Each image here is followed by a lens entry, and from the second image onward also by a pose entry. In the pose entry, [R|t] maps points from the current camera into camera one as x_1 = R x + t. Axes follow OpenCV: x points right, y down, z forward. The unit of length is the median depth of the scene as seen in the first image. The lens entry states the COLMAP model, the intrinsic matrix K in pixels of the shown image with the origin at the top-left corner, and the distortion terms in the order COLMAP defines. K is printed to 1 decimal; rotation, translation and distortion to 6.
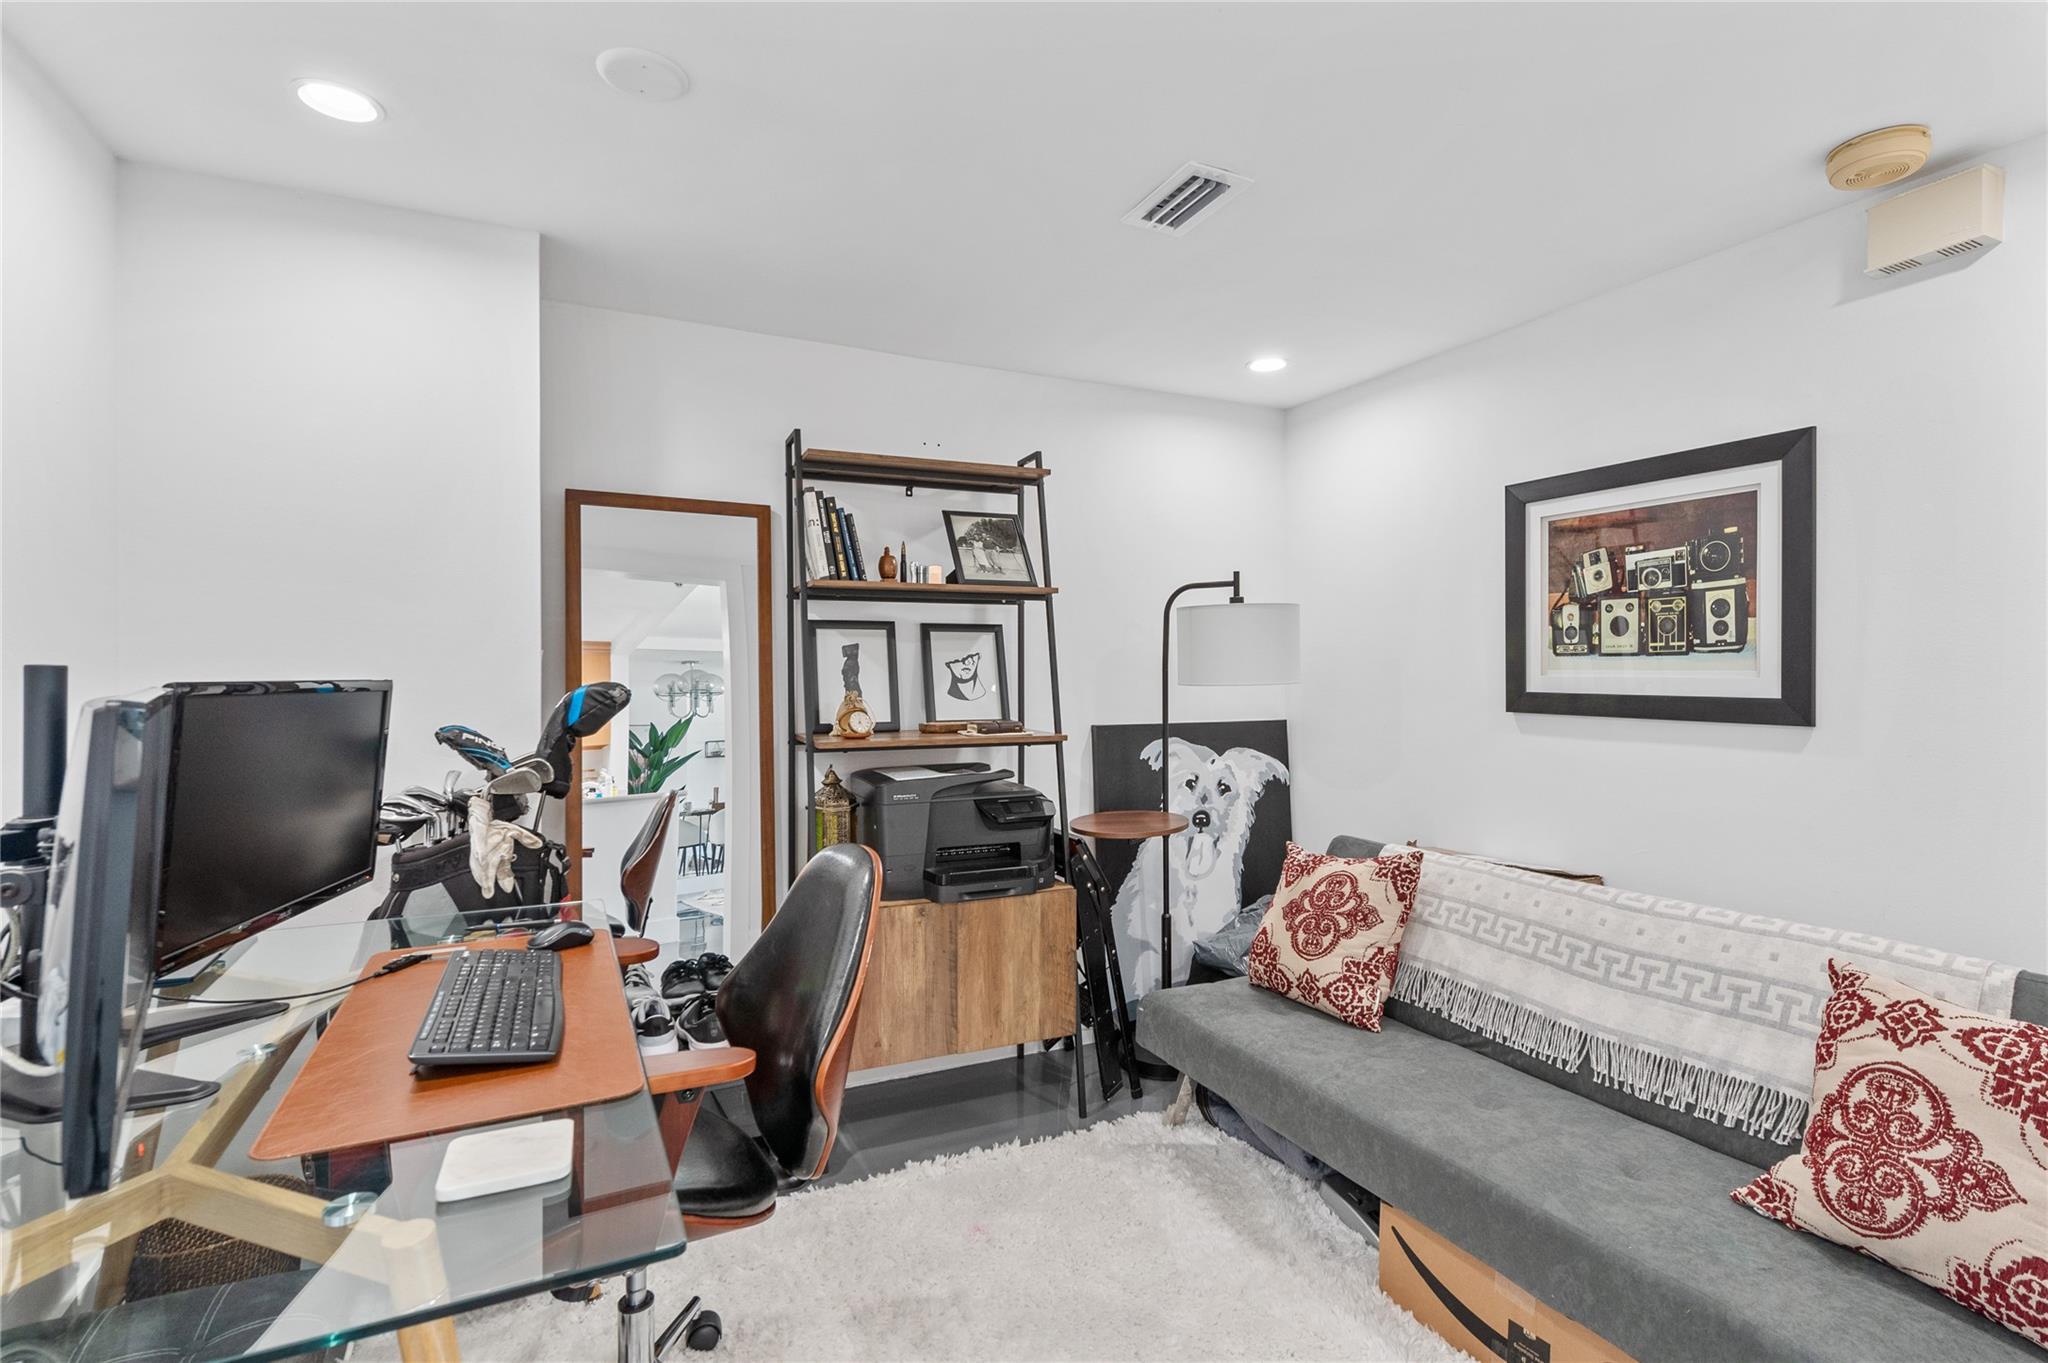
lens RADIAL K [[977.0, 0, 1027.4], [0, 977.0, 674.9], [0, 0, 1]] dist [0.020623, -0.007449]
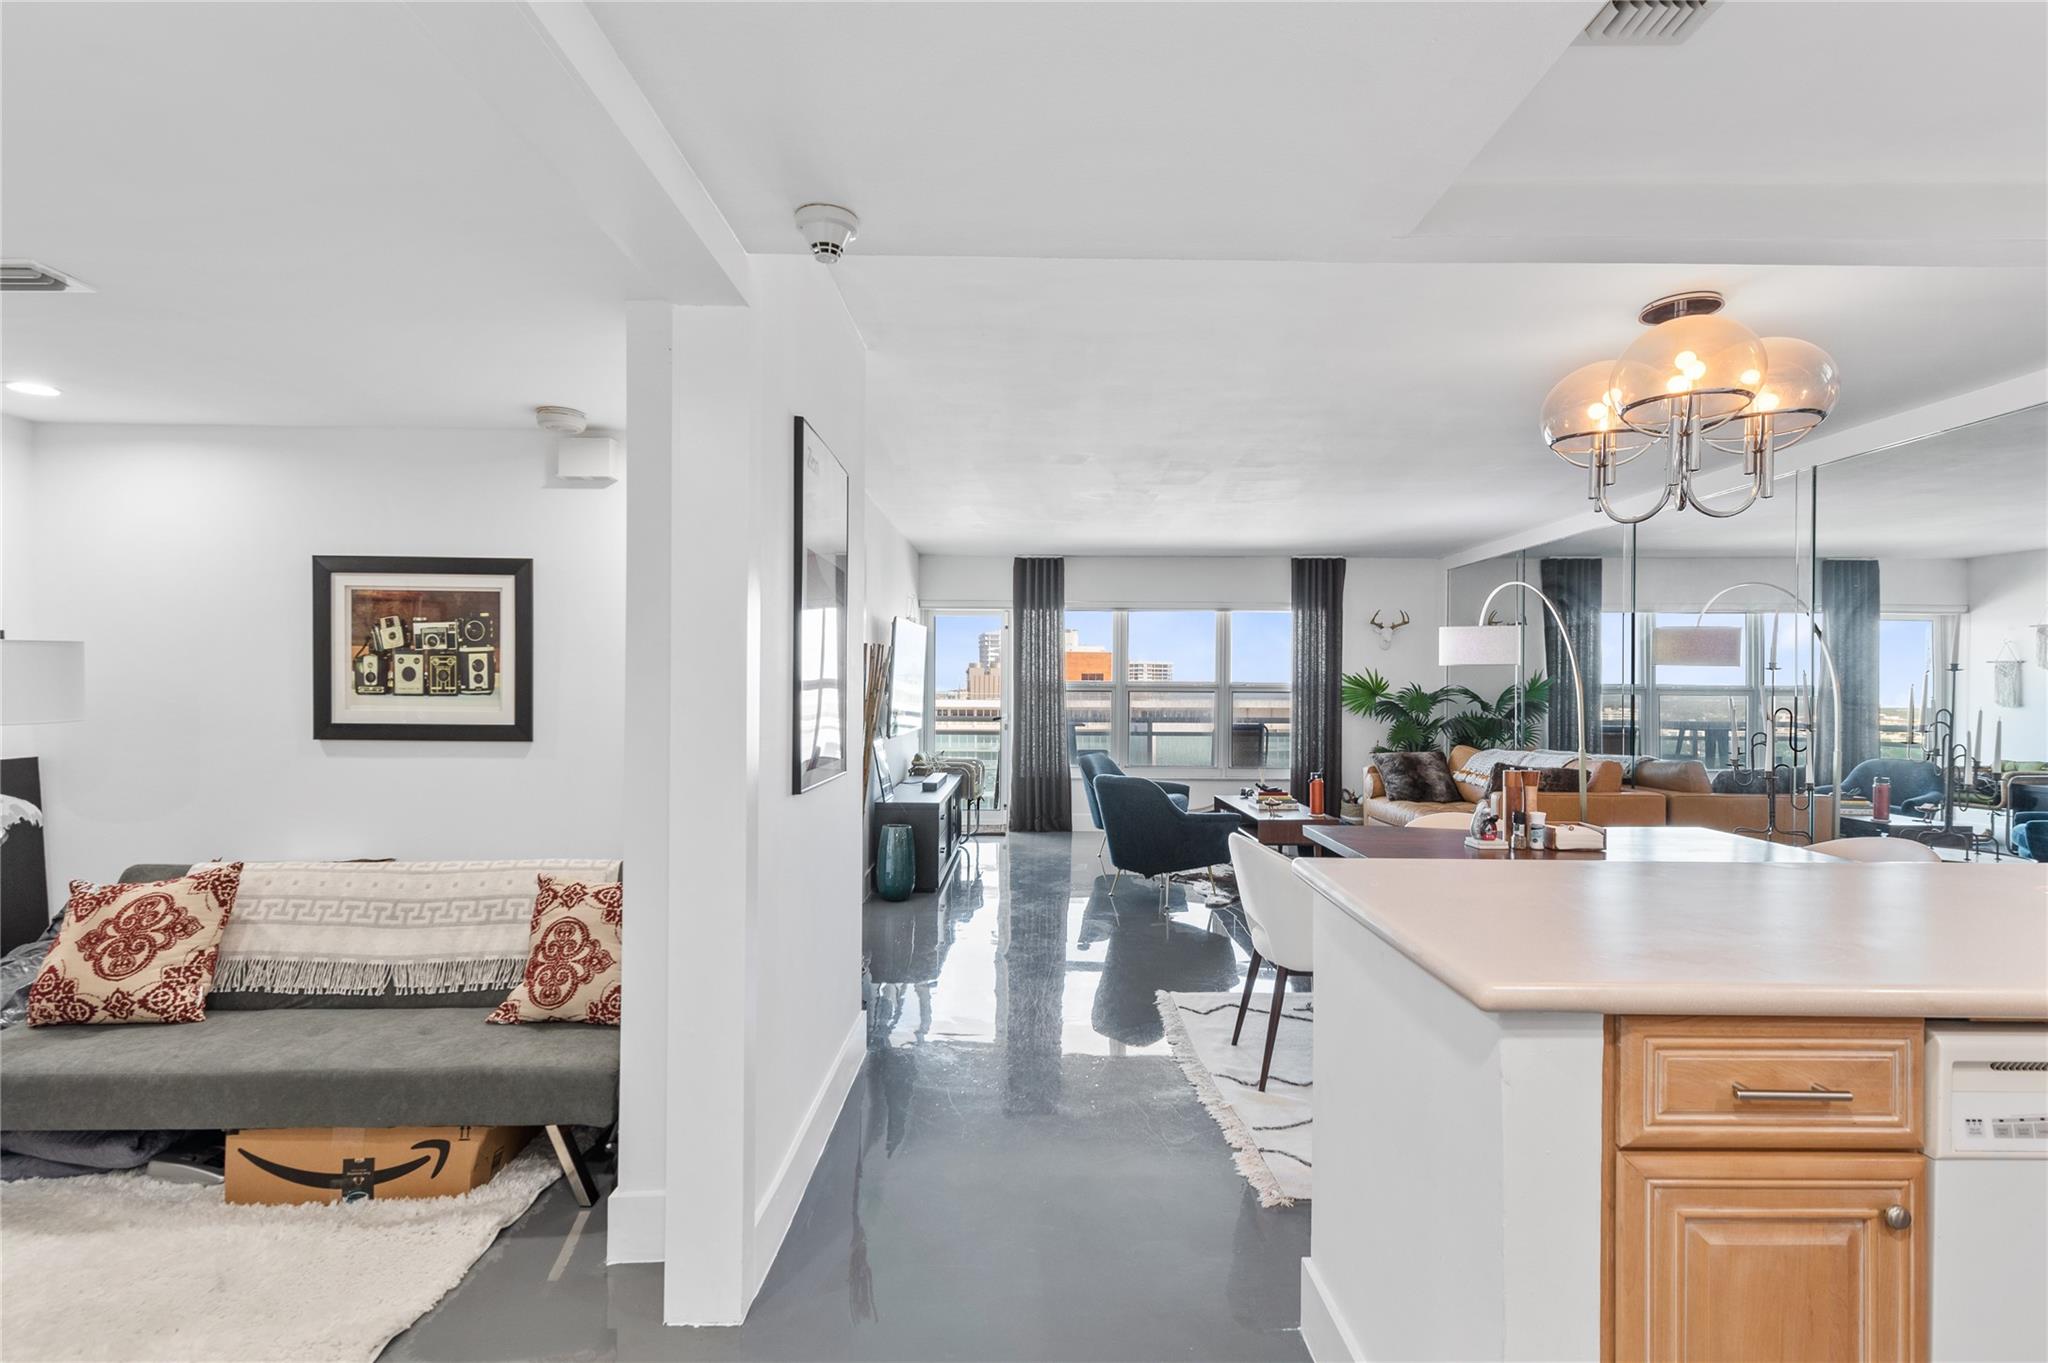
lens RADIAL K [[977.0, 0, 1029.3], [0, 977.0, 693.2], [0, 0, 1]] dist [0.020623, -0.007449]
pose [[0.420156, -0.002233, 0.907449, -0.308890], [-0.003320, 0.999986, 0.003998, -0.034416], [-0.907446, -0.004693, 0.420143, -0.399826]]
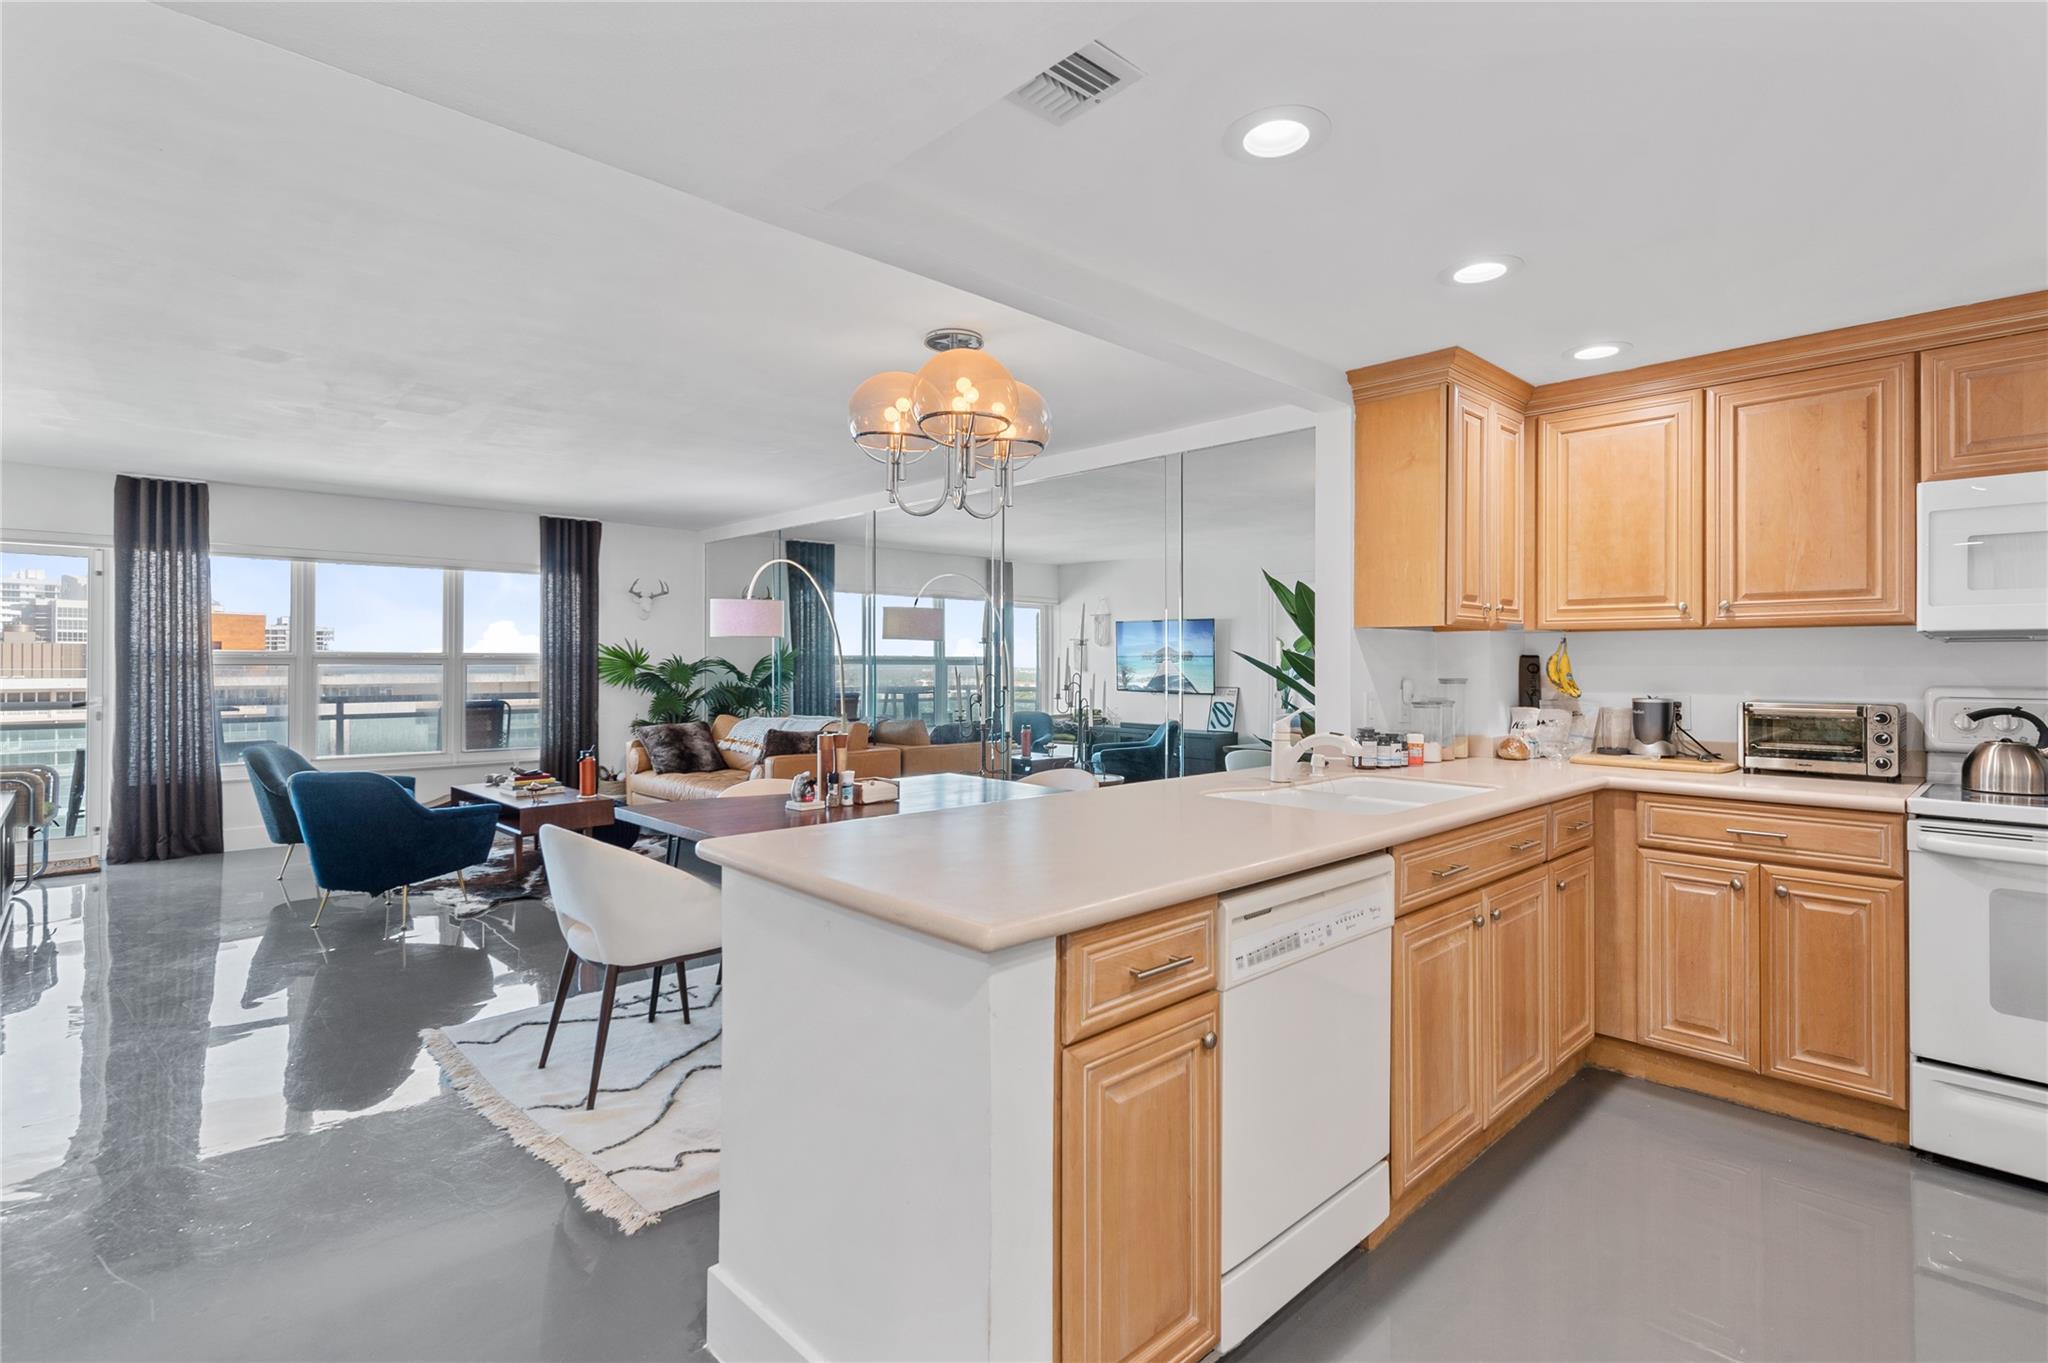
lens RADIAL K [[977.0, 0, 1038.6], [0, 977.0, 661.4], [0, 0, 1]] dist [0.020623, -0.007449]
pose [[-0.327225, 0.001024, 0.944946, -0.273025], [0.000858, 0.999999, -0.000787, -0.031248], [-0.944946, 0.000553, -0.327226, -0.242302]]
